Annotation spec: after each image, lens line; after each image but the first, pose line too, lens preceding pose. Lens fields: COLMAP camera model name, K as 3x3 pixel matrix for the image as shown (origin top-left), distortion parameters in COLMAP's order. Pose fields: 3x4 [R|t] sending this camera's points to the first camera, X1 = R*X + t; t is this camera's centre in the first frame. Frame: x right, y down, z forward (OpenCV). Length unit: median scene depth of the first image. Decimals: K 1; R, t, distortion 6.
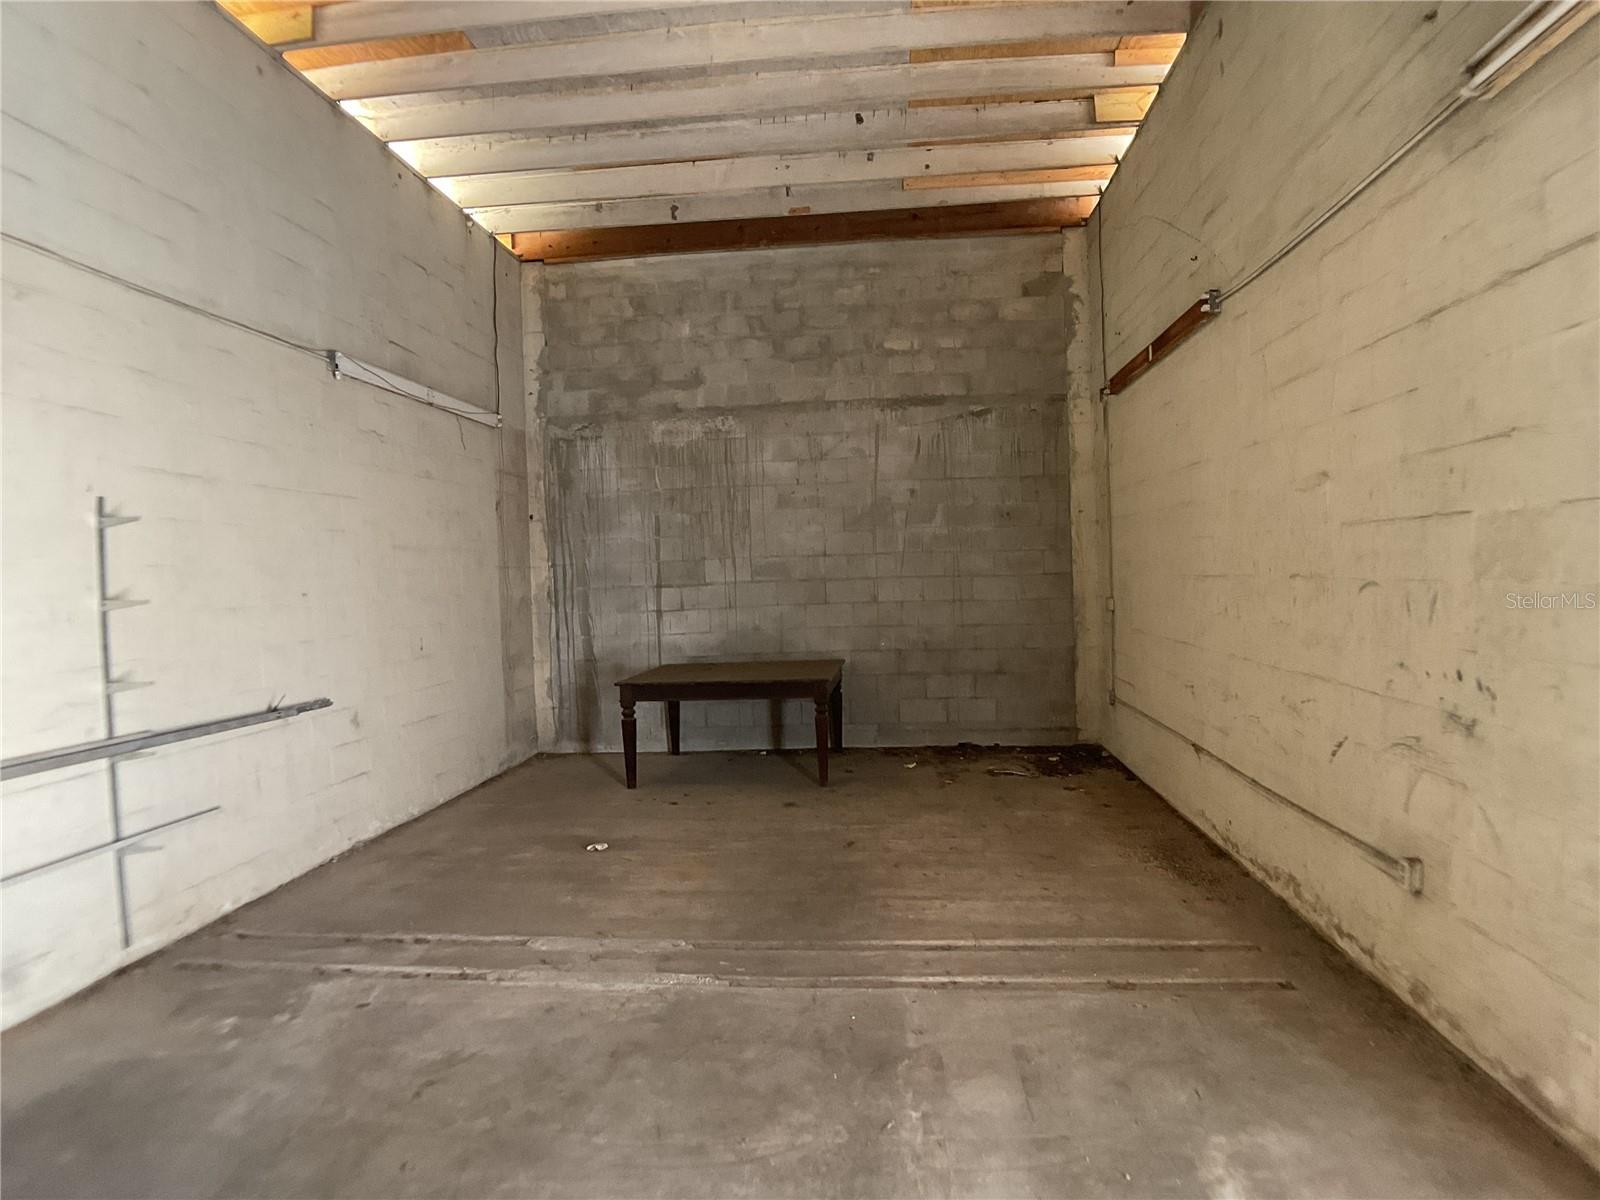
lens RADIAL K [[1044.1, 0, 800.0], [0, 1044.1, 600.0], [0, 0, 1]] dist [-0.000821, -0.000346]
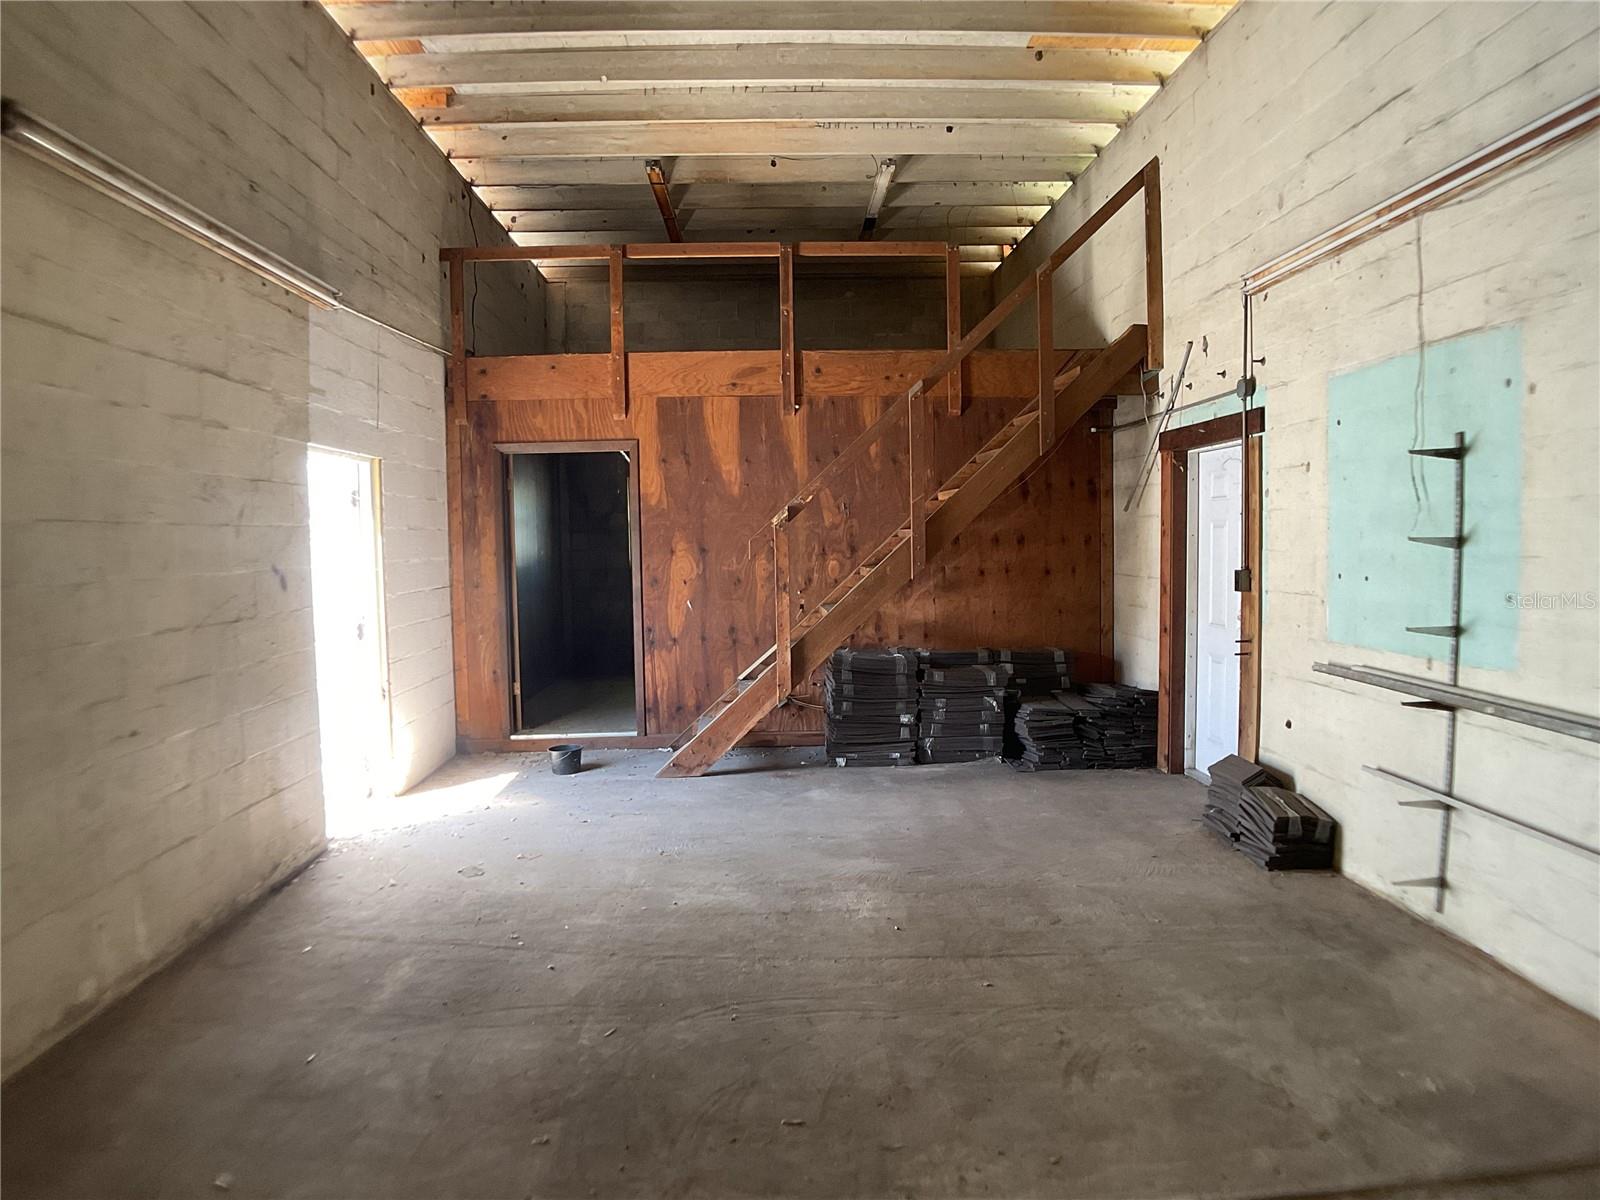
lens RADIAL K [[1044.1, 0, 800.0], [0, 1044.1, 600.0], [0, 0, 1]] dist [-0.000821, -0.000346]
pose [[-0.988017, 0.065126, -0.139930, 0.006270], [0.051195, 0.993574, 0.100947, -0.068346], [0.145605, 0.092574, -0.985002, 1.857756]]
